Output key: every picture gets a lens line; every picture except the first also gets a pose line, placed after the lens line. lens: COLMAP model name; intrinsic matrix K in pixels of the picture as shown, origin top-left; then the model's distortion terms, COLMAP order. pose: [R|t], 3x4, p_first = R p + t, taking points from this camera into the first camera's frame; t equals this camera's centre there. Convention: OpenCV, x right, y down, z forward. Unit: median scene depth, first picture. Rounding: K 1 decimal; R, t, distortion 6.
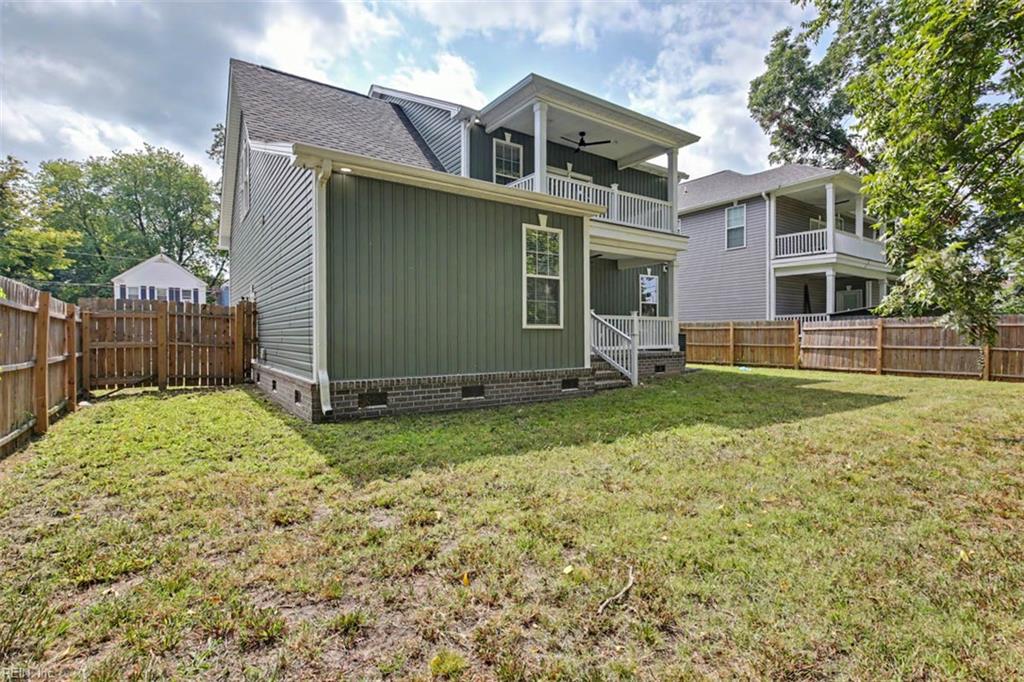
lens RADIAL K [[488.2, 0, 514.7], [0, 488.2, 337.3], [0, 0, 1]] dist [-0.002261, 0.000112]
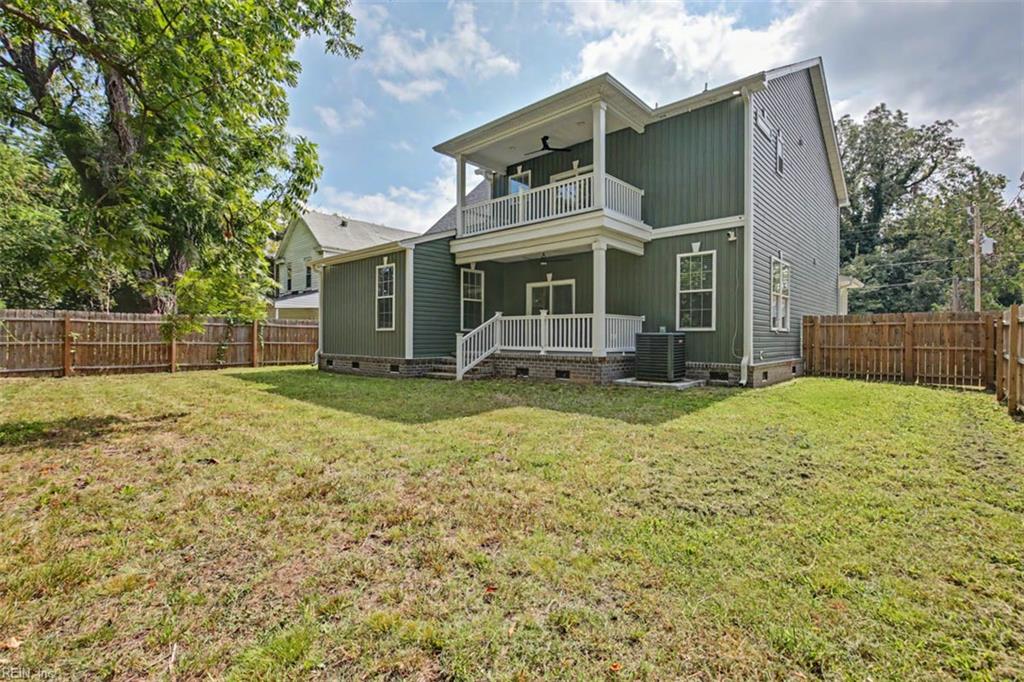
lens RADIAL K [[488.2, 0, 512.8], [0, 488.2, 339.4], [0, 0, 1]] dist [-0.002261, 0.000112]
pose [[0.207094, -0.001144, -0.978320, 1.155233], [-0.014644, 0.999884, -0.004269, 0.007526], [0.978211, 0.015210, 0.207053, 0.753188]]
